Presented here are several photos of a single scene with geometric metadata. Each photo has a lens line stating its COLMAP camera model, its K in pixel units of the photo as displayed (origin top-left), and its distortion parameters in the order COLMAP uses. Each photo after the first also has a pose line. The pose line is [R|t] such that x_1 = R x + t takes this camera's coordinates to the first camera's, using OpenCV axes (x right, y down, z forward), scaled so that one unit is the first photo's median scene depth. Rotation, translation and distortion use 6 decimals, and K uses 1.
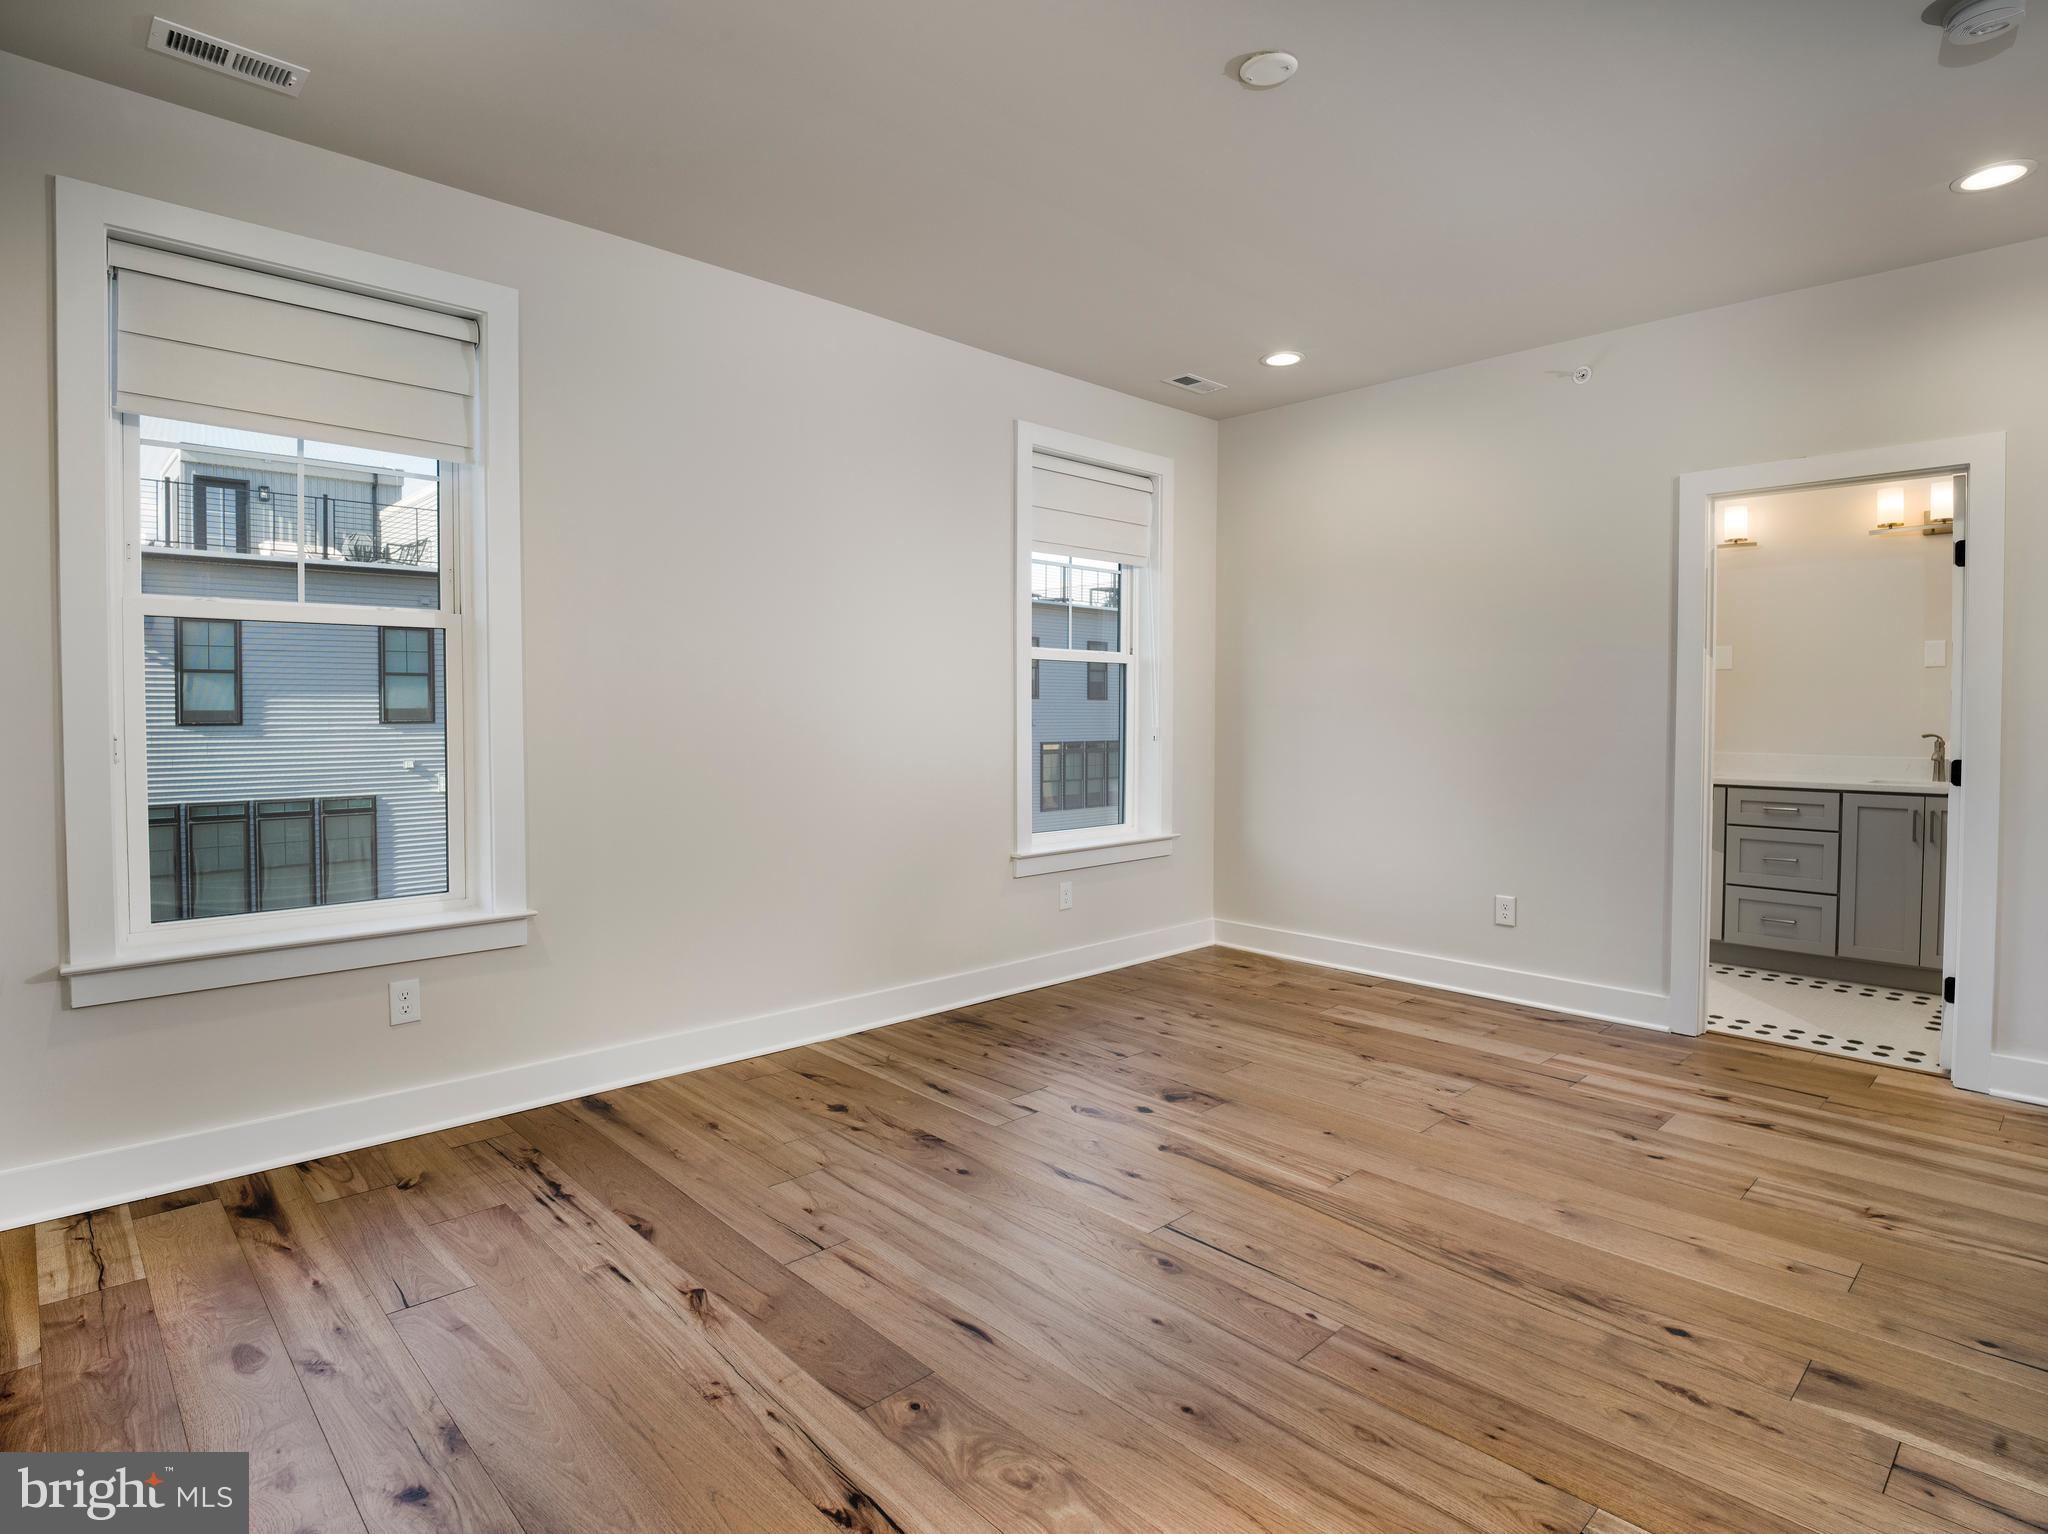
lens RADIAL K [[1057.0, 0, 1014.8], [0, 1057.0, 767.4], [0, 0, 1]] dist [-0.016862, -0.005314]
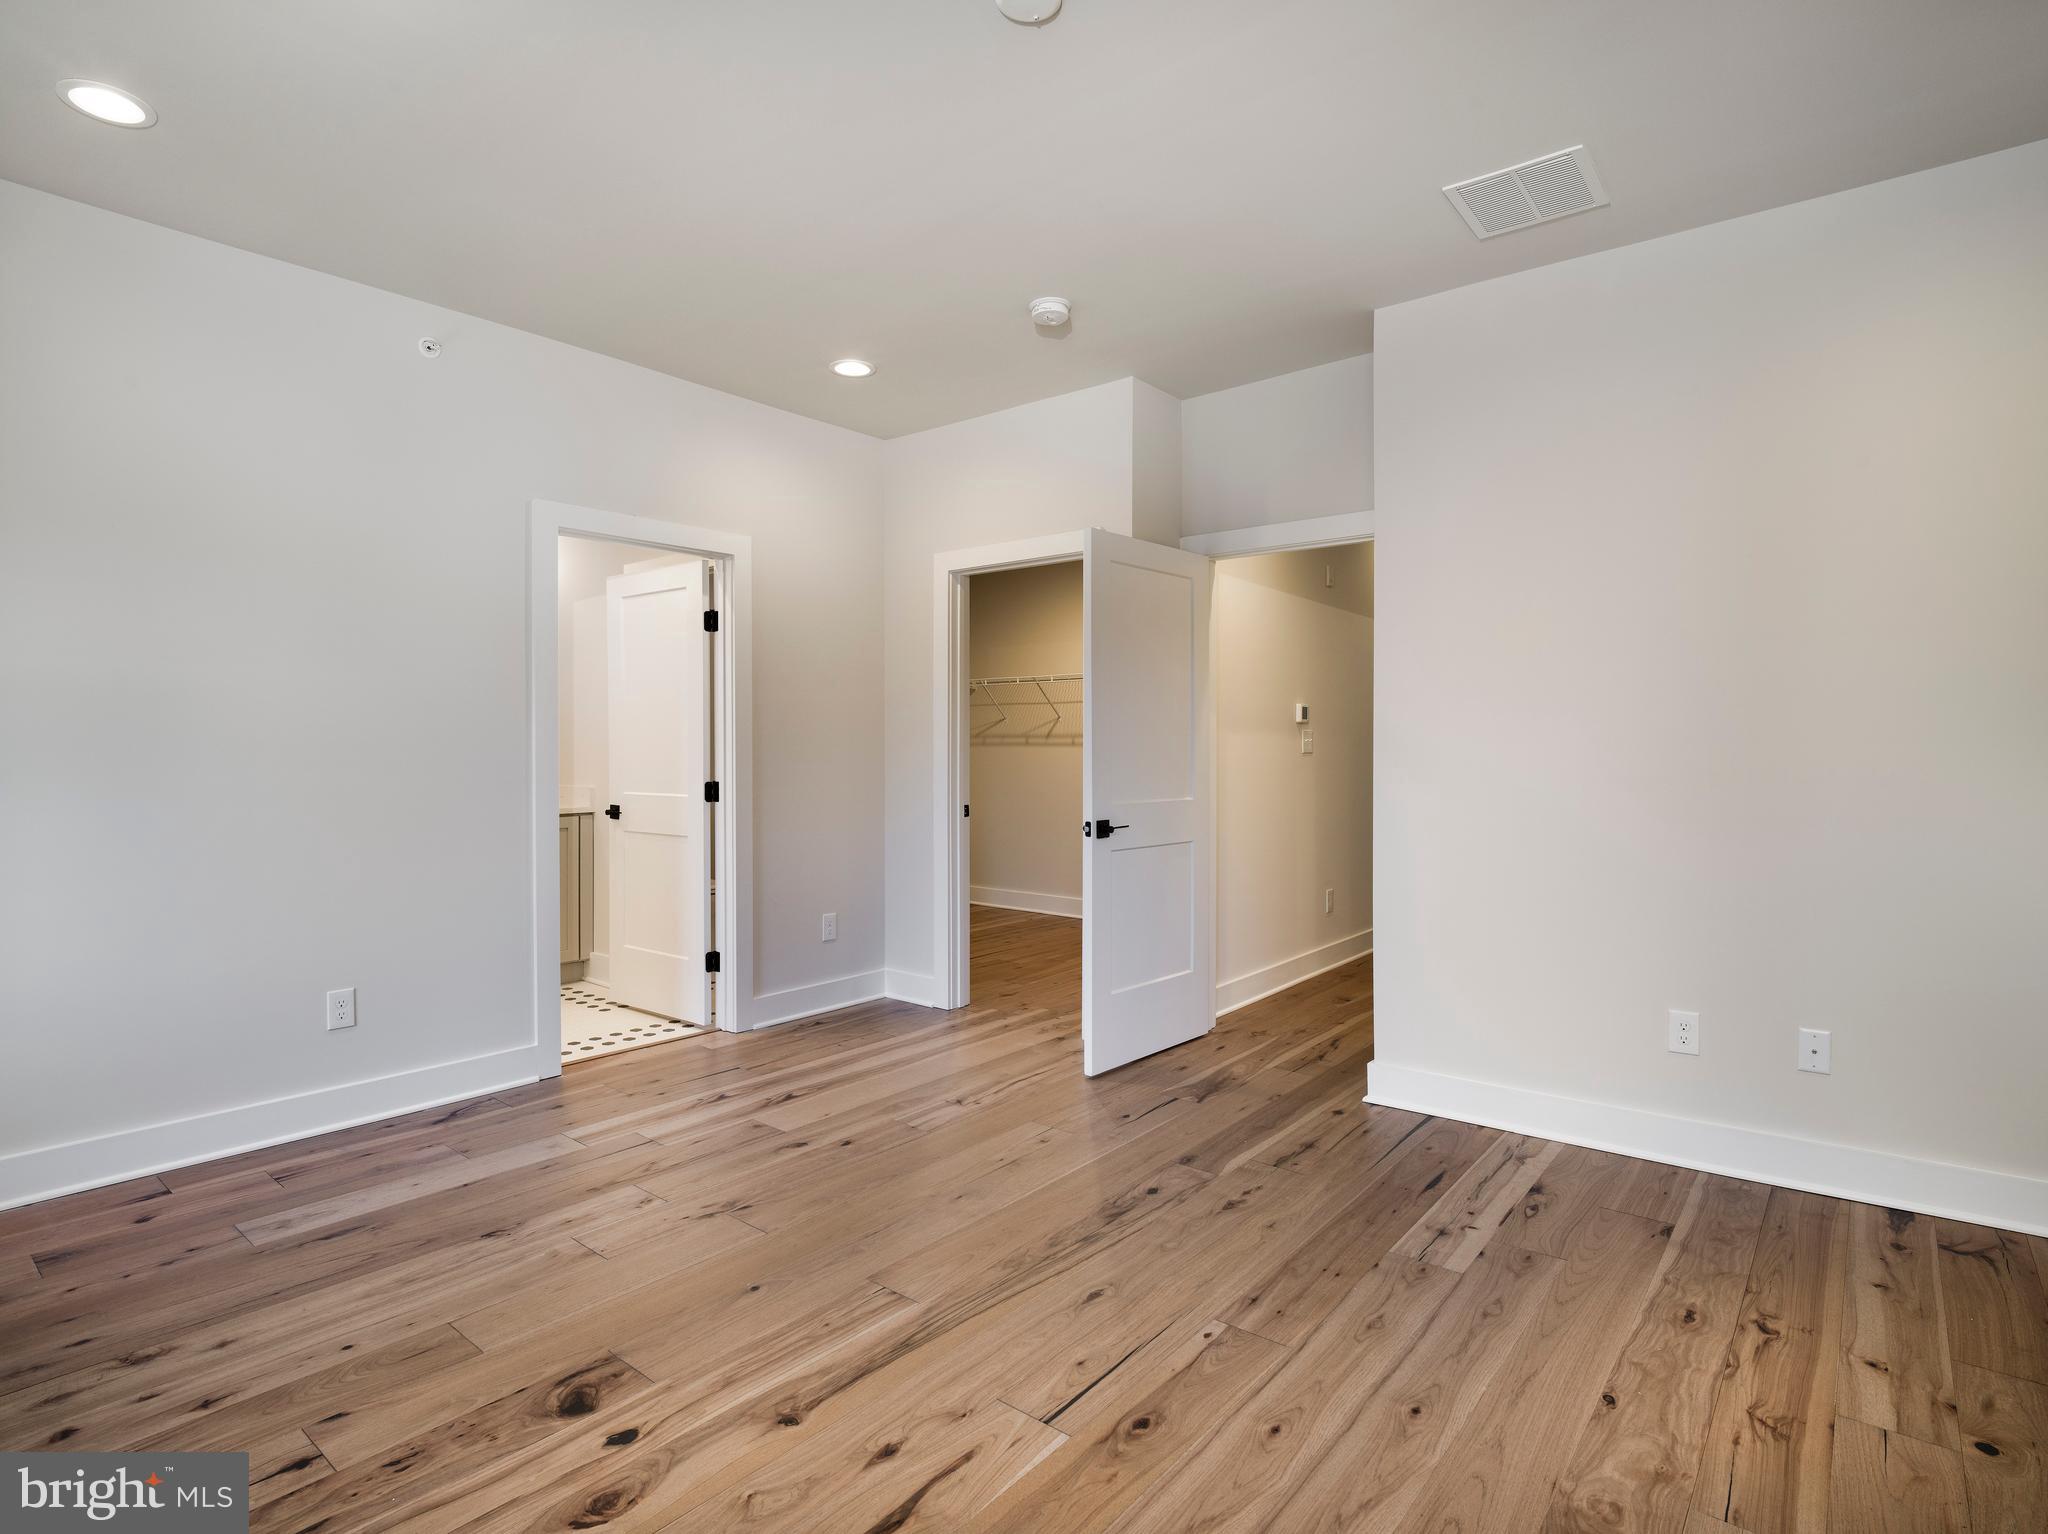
lens RADIAL K [[1057.0, 0, 1015.9], [0, 1057.0, 751.0], [0, 0, 1]] dist [-0.016862, -0.005314]
pose [[-0.112289, -0.005841, 0.993658, -0.453081], [0.055081, 0.998409, 0.012093, -0.039697], [-0.992148, 0.056090, -0.111789, 0.822003]]
